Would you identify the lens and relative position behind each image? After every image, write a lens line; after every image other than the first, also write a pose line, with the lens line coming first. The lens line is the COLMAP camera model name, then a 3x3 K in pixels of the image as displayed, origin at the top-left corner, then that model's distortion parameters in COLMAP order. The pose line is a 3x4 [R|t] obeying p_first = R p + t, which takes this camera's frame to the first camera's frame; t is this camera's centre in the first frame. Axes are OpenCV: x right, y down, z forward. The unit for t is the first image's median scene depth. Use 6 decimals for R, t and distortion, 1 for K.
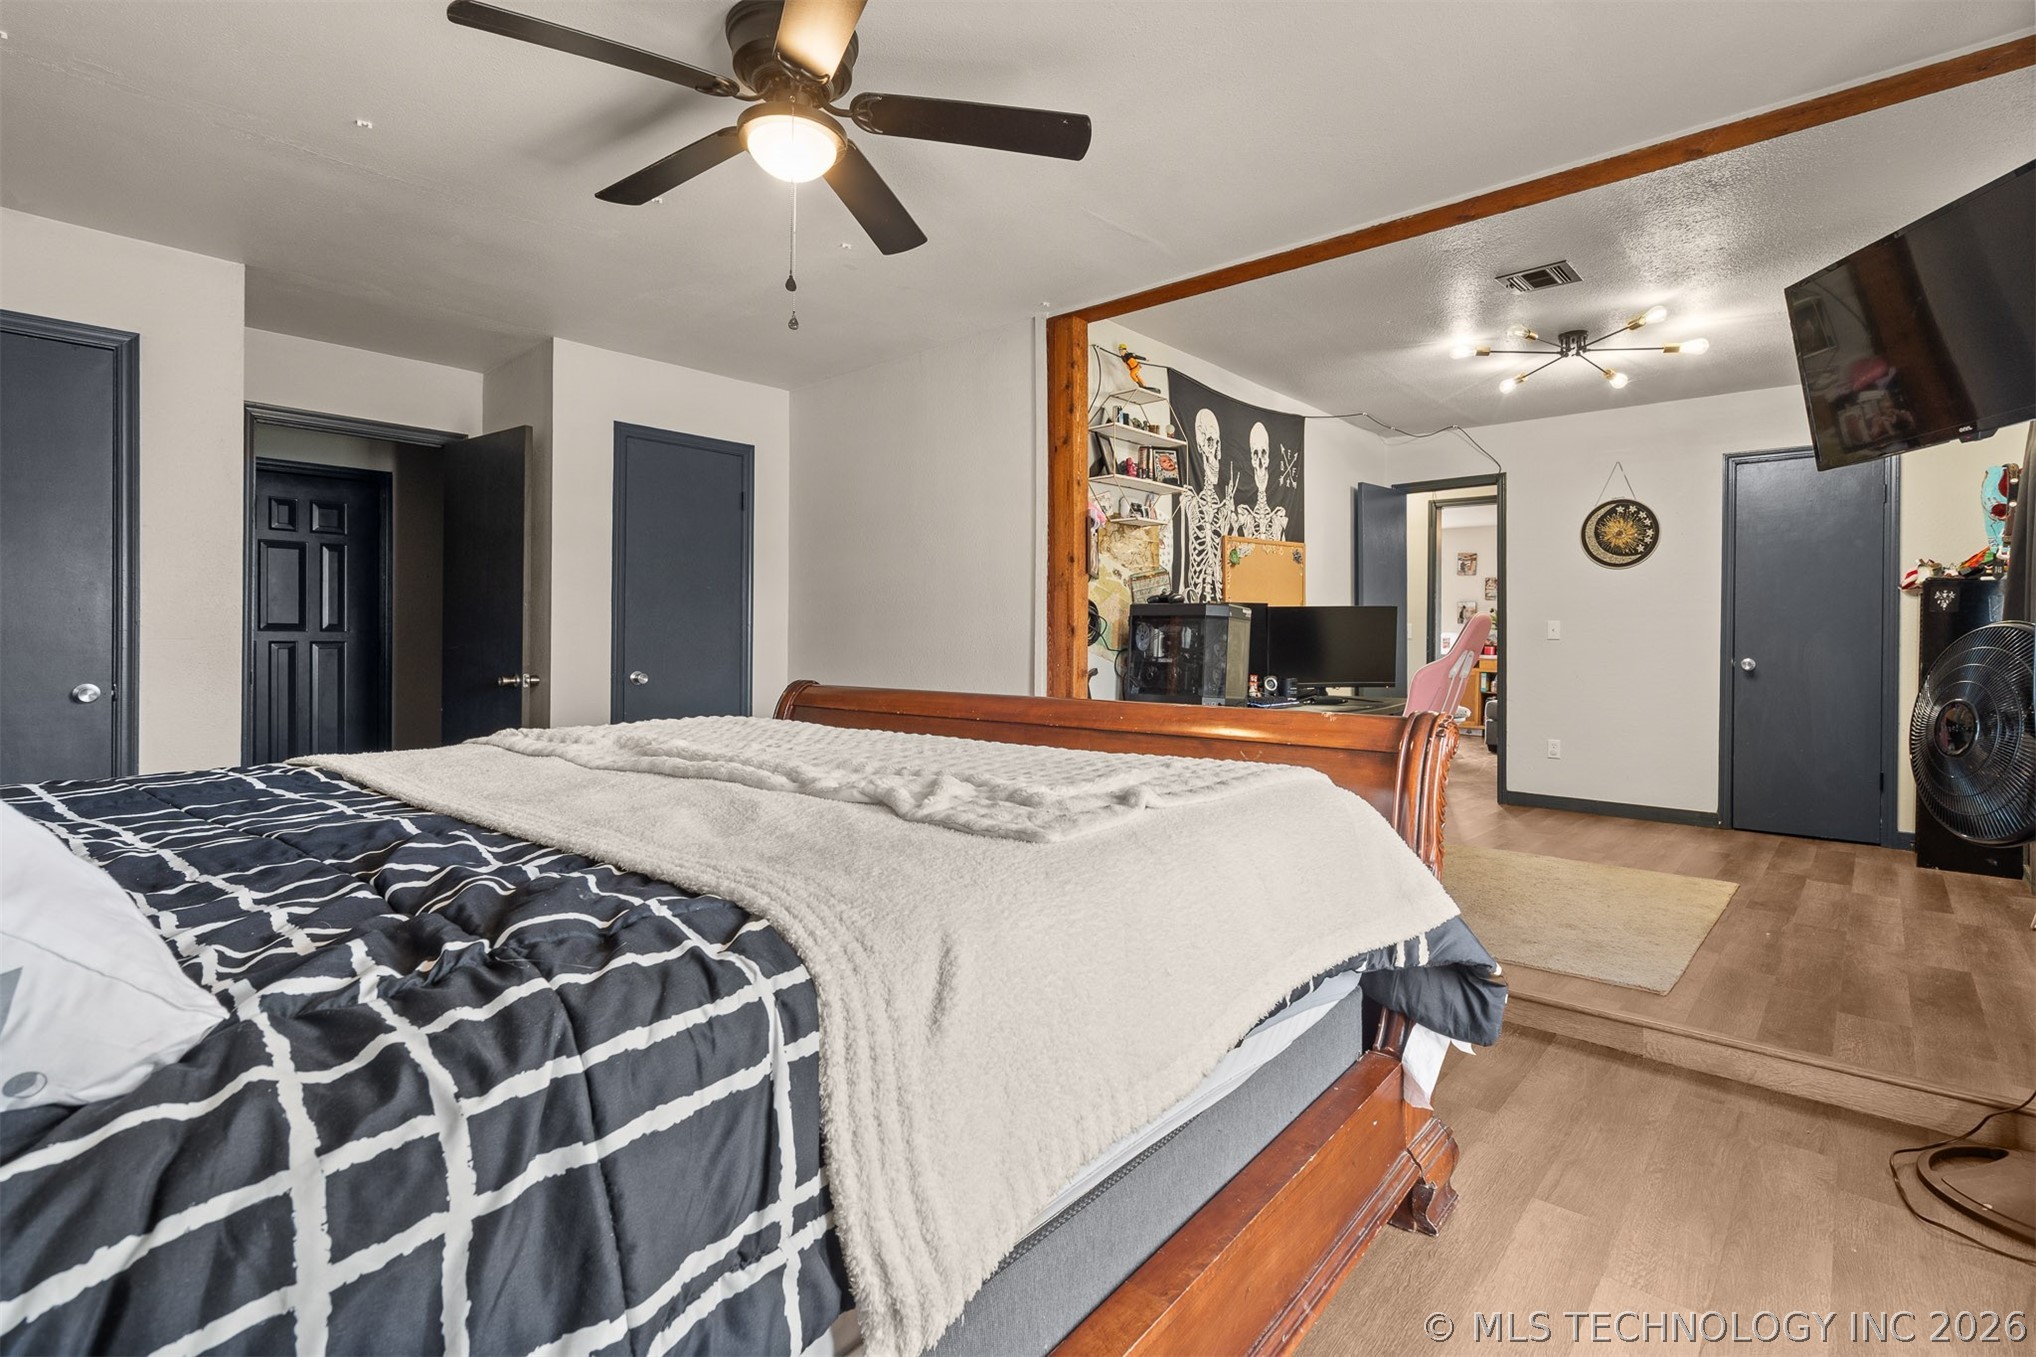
lens RADIAL K [[980.6, 0, 1025.4], [0, 980.6, 645.9], [0, 0, 1]] dist [-0.000832, -0.000556]
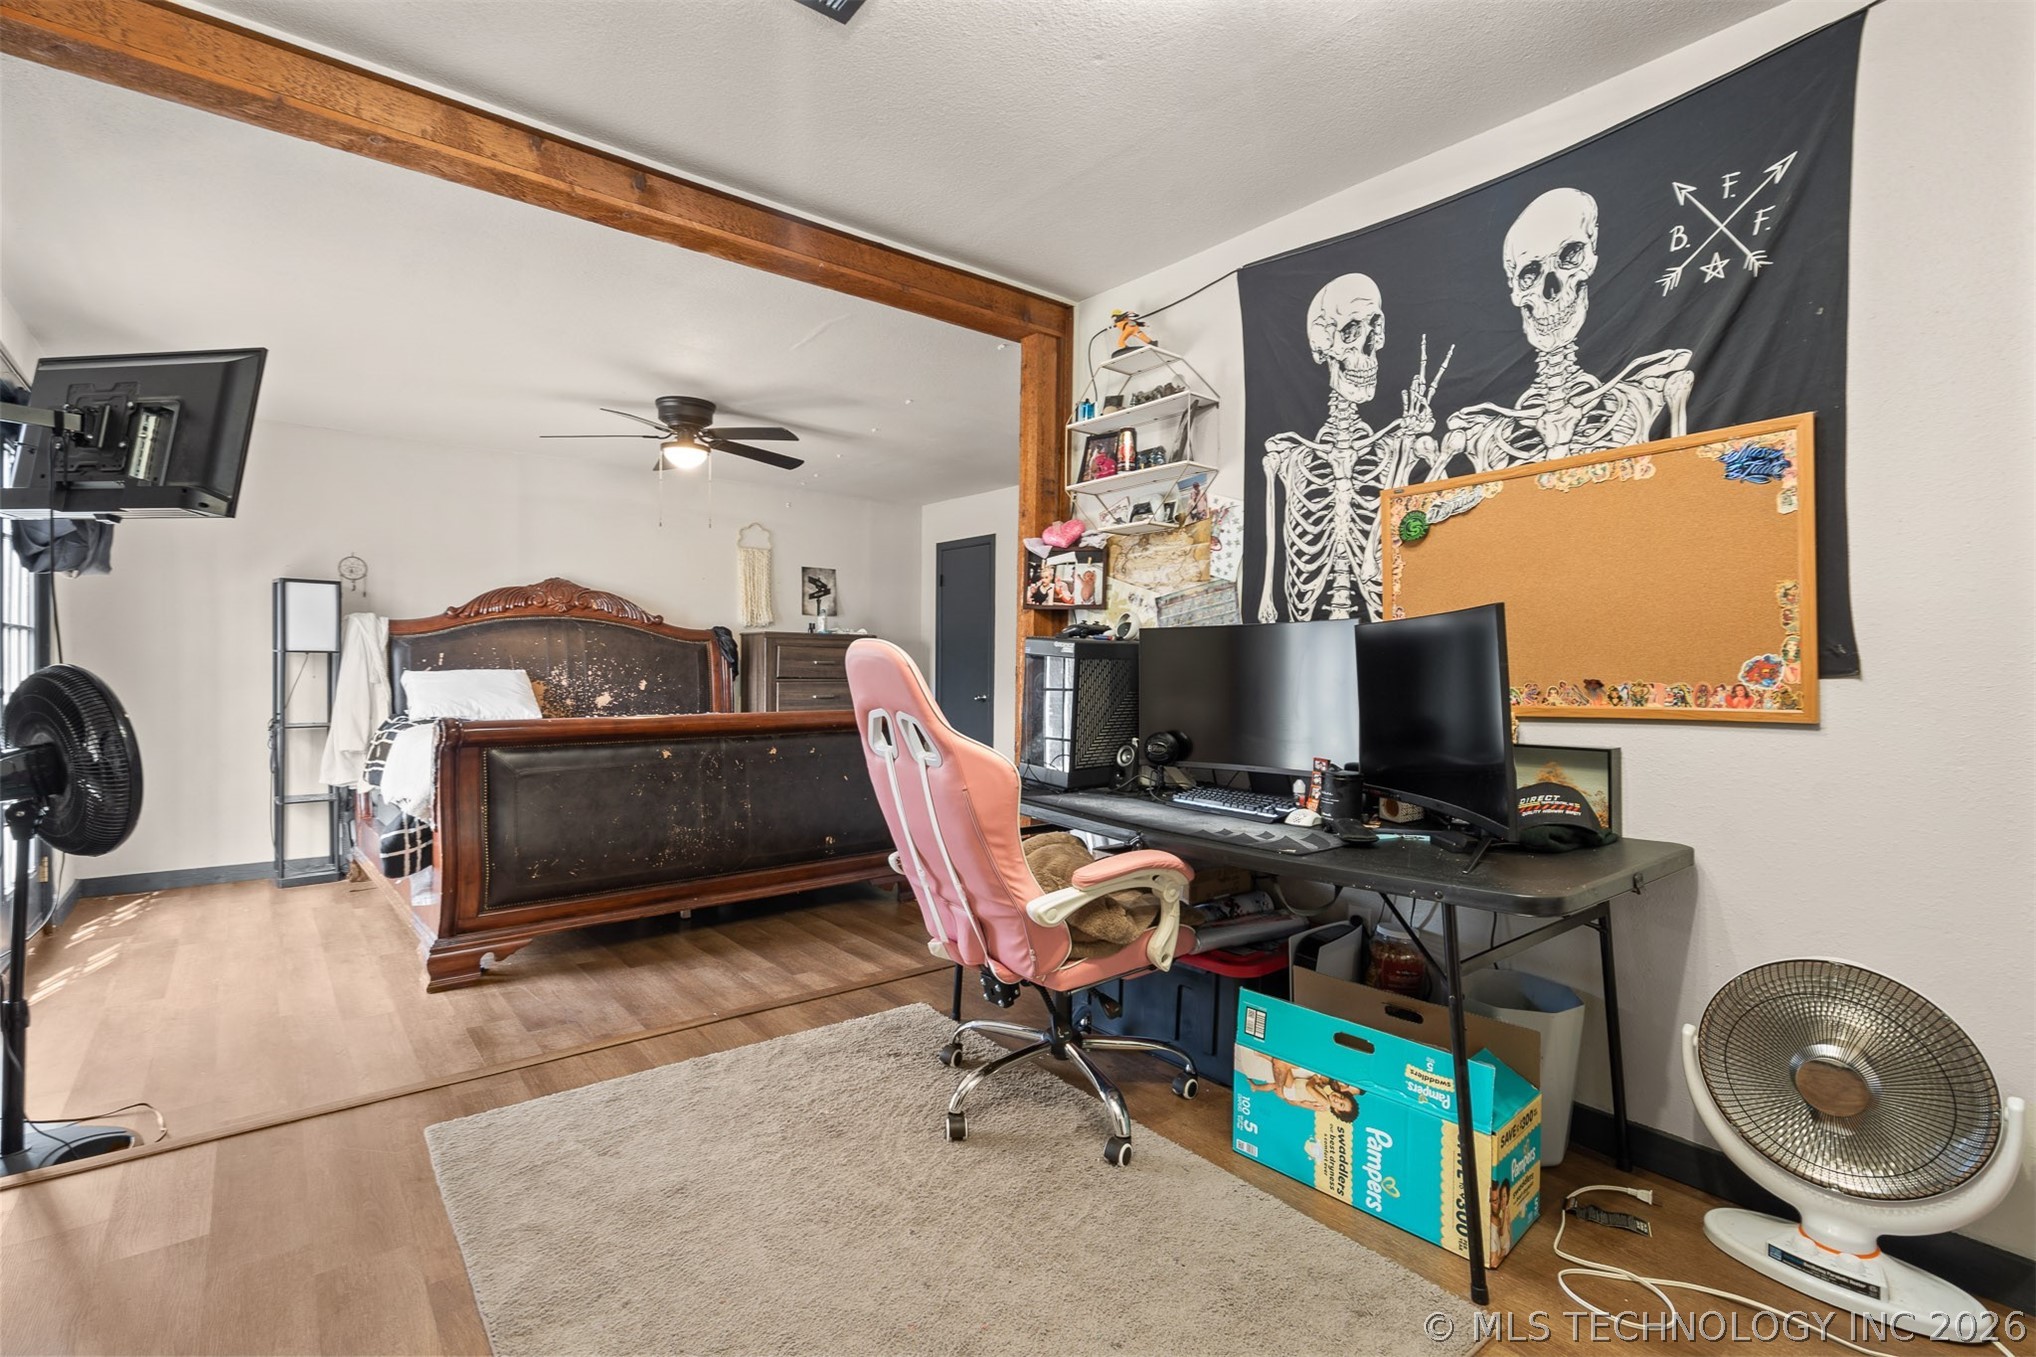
lens RADIAL K [[930.4, 0, 1024.8], [0, 930.4, 664.3], [0, 0, 1]] dist [-0.012259, 0.000013]
pose [[-0.182100, 0.004805, -0.983268, 0.700641], [-0.009195, 0.999936, 0.006590, -0.021374], [0.983237, 0.010241, -0.182045, 0.874123]]
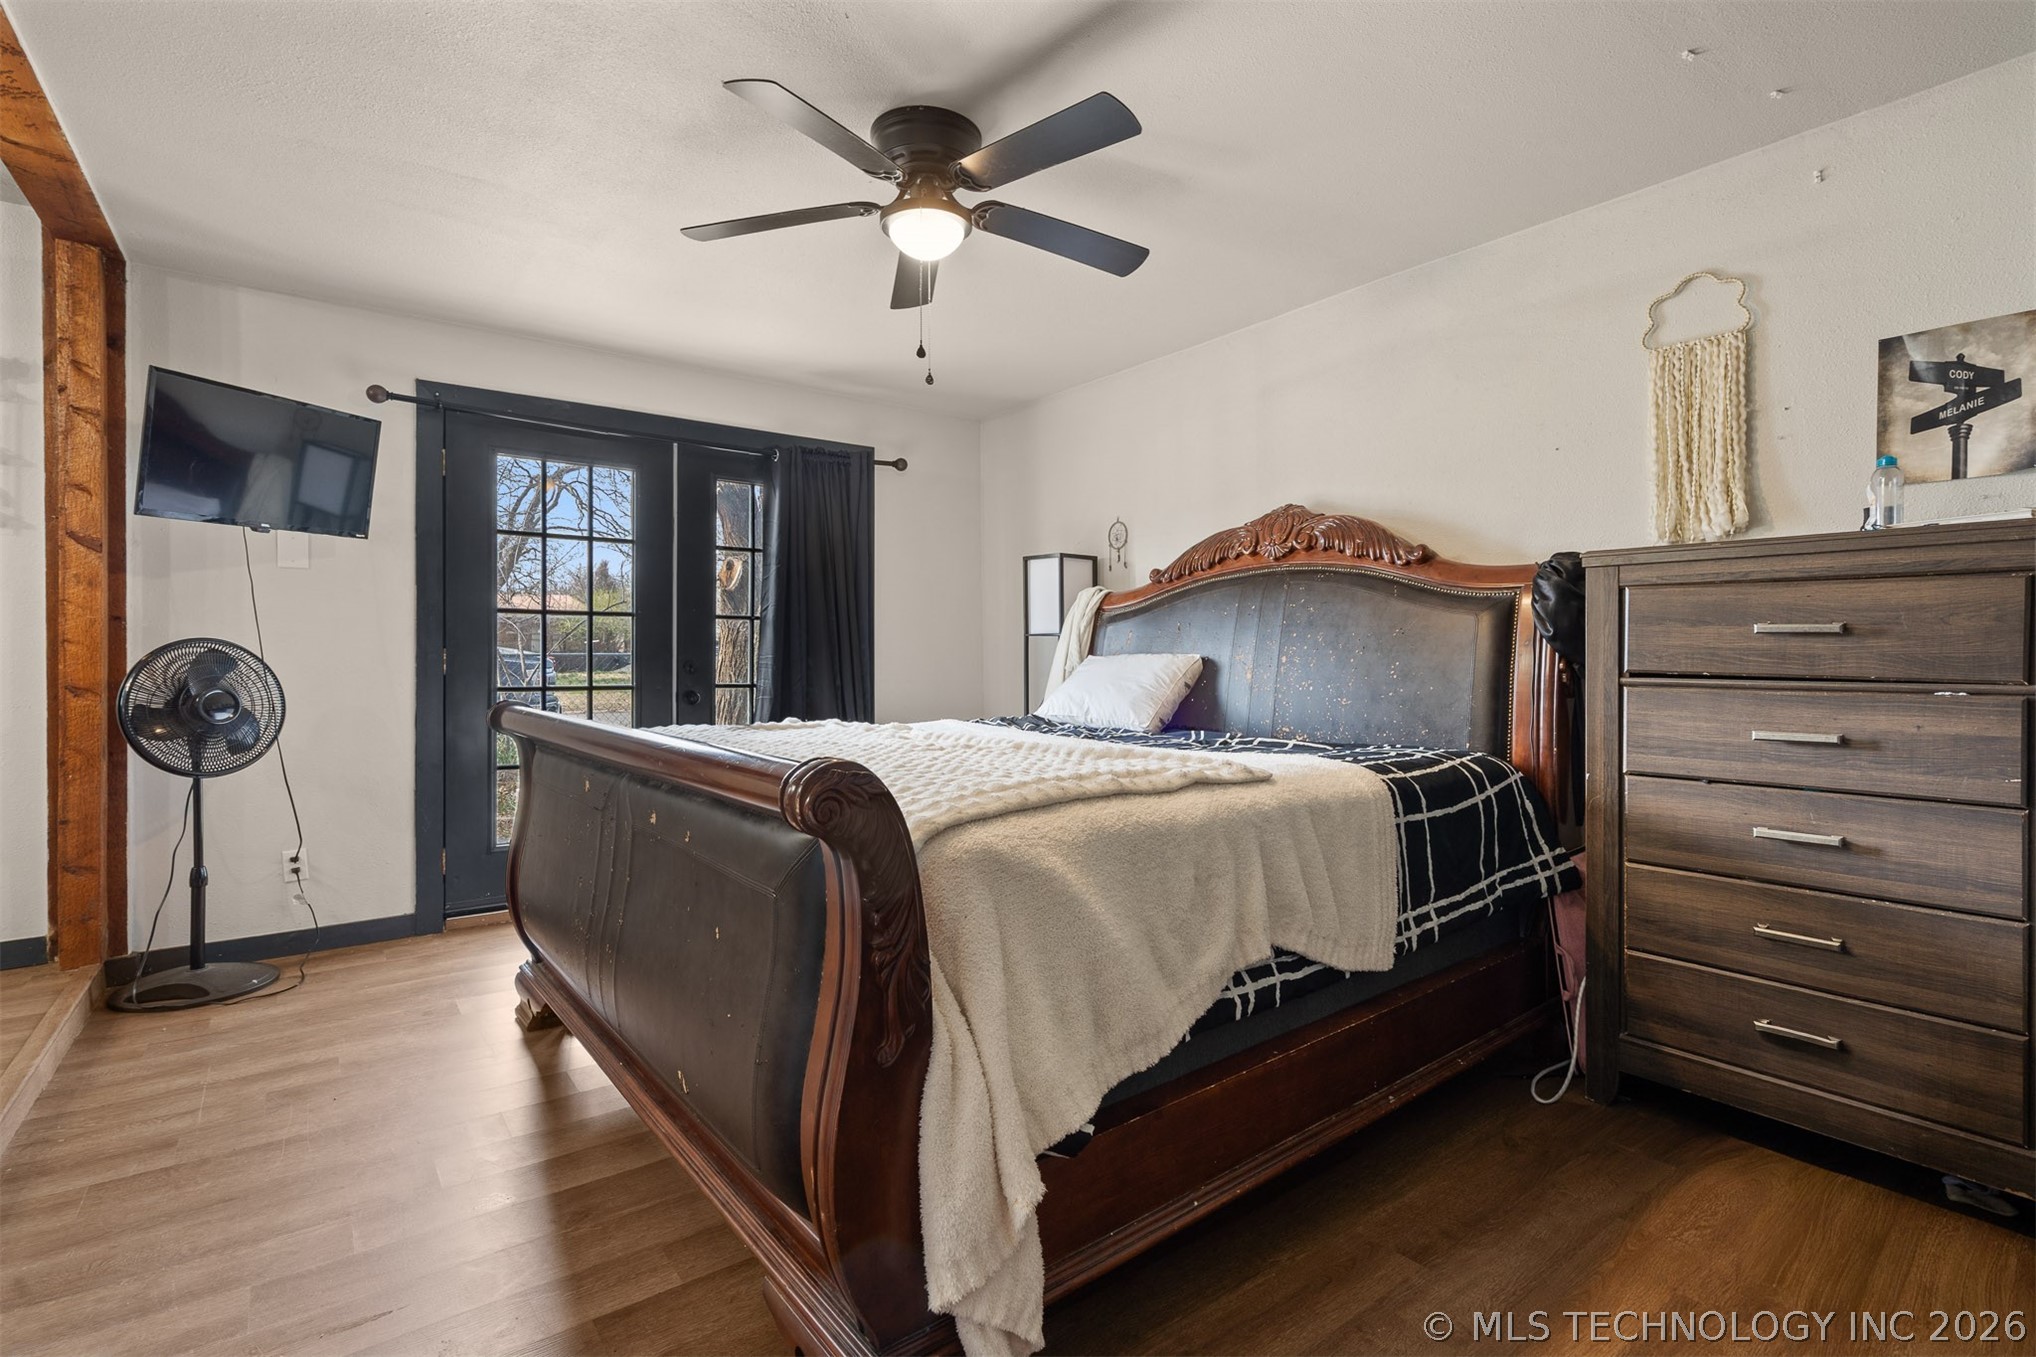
lens RADIAL K [[940.4, 0, 1014.4], [0, 940.4, 690.3], [0, 0, 1]] dist [-0.002648, -0.000020]
pose [[-0.974964, -0.002268, 0.222349, -0.200086], [0.006763, 0.999183, 0.039846, -0.005829], [-0.222258, 0.040352, -0.974153, 0.844731]]
